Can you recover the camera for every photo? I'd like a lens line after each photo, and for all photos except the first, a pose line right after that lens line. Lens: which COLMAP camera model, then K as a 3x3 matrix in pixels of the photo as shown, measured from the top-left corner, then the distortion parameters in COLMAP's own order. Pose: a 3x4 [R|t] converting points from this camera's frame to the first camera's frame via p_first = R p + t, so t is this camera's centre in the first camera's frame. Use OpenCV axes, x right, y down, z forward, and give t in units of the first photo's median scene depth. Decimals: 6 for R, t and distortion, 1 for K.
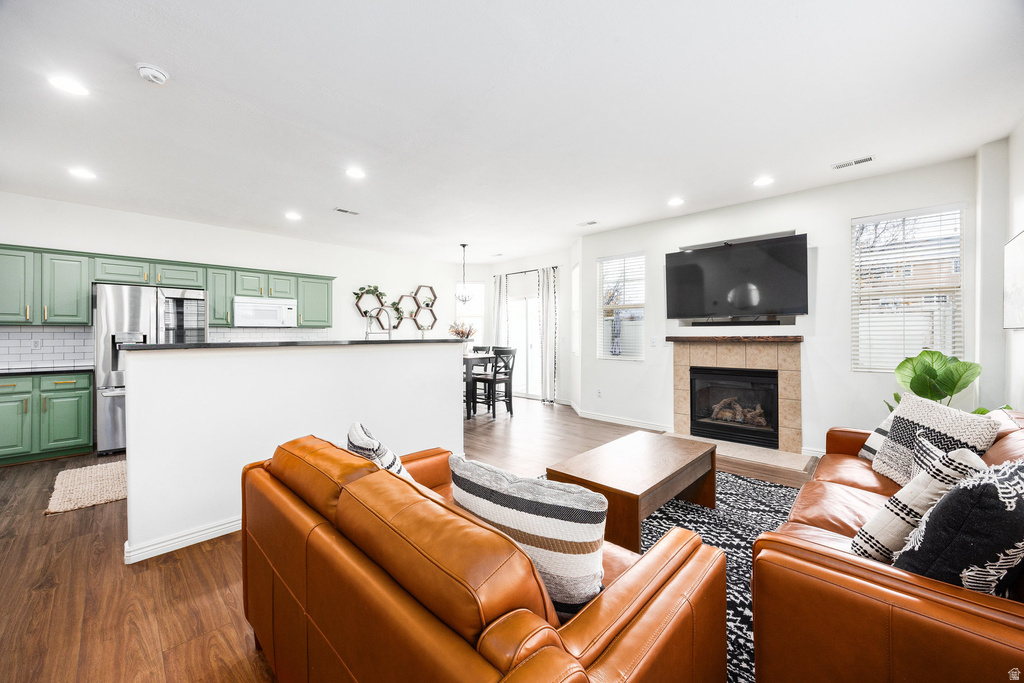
lens RADIAL K [[388.2, 0, 513.3], [0, 388.2, 334.5], [0, 0, 1]] dist [0.001714, 0.000051]
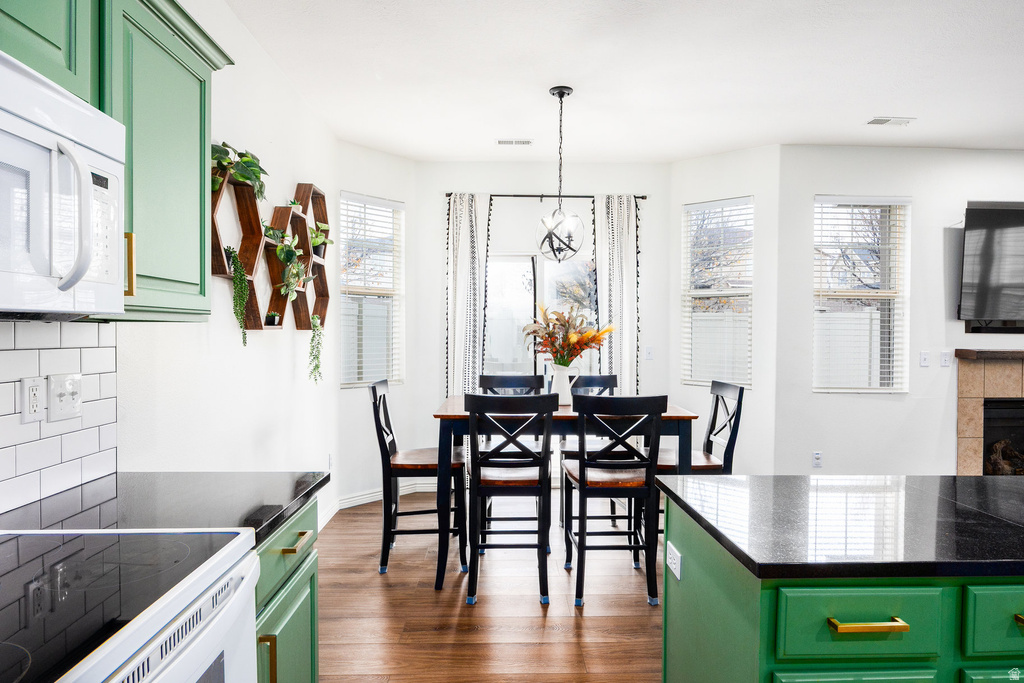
lens RADIAL K [[592.5, 0, 512.0], [0, 592.5, 341.5], [0, 0, 1]] dist [-0.001064, 0.000046]
pose [[0.695979, -0.006510, 0.718032, -0.708100], [-0.008524, 0.999814, 0.017327, -0.016901], [-0.718011, -0.018180, 0.695794, 0.855731]]
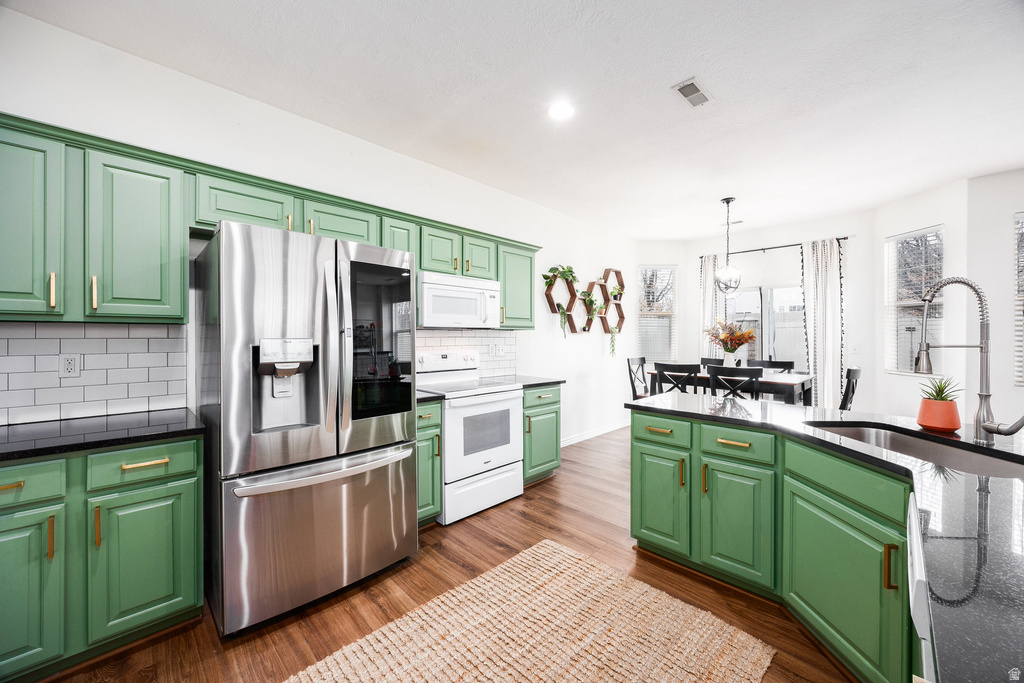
lens RADIAL K [[388.2, 0, 521.5], [0, 388.2, 339.1], [0, 0, 1]] dist [-0.002564, -0.000199]
pose [[0.999969, 0.004842, -0.006213, -0.597794], [-0.004791, 0.999956, 0.008105, -0.008884], [0.006252, -0.008075, 0.999948, 0.474713]]
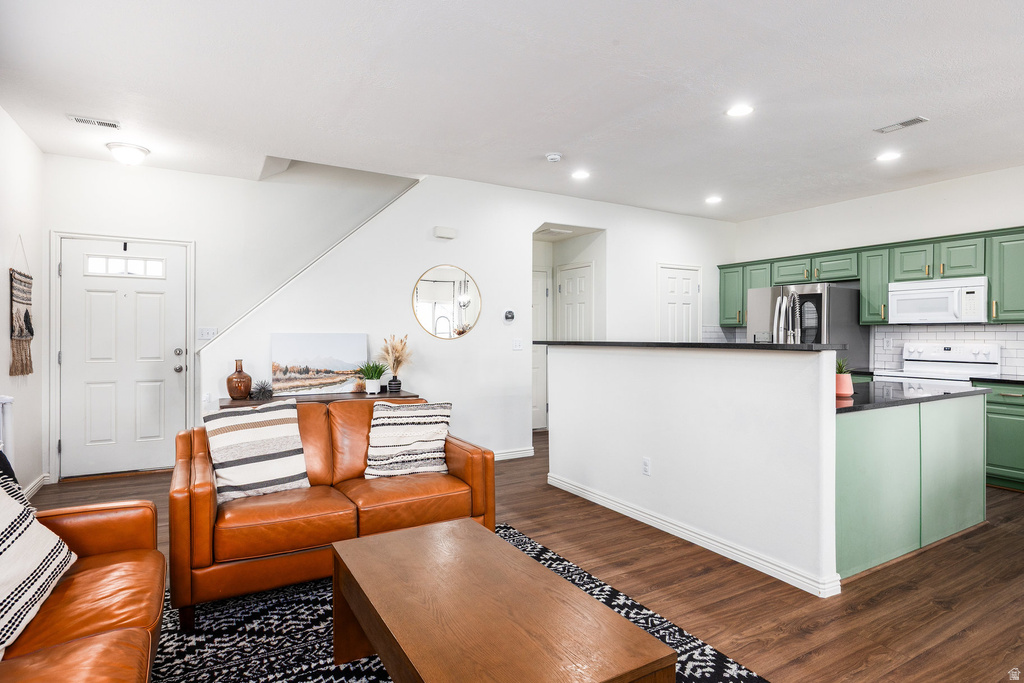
lens RADIAL K [[551.8, 0, 512.0], [0, 551.8, 341.5], [0, 0, 1]] dist [-0.000870, -0.000018]
pose [[-0.279076, 0.021461, -0.960029, 0.515427], [0.001956, 0.999761, 0.021781, -0.011928], [0.960267, 0.004201, -0.279052, 0.628625]]
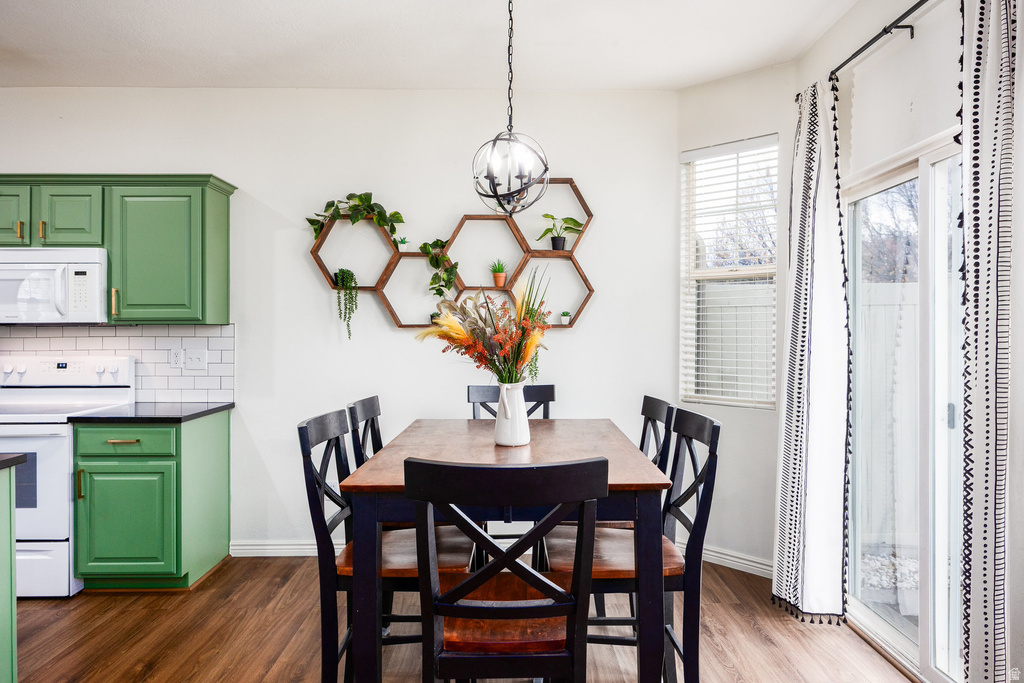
lens RADIAL K [[702.7, 0, 512.0], [0, 702.7, 341.5], [0, 0, 1]] dist [0.004251, 0.001470]
pose [[0.695961, 0.018136, -0.717851, 0.211949], [-0.001757, 0.999721, 0.023554, -0.021118], [0.718078, -0.015131, 0.695798, 0.942016]]
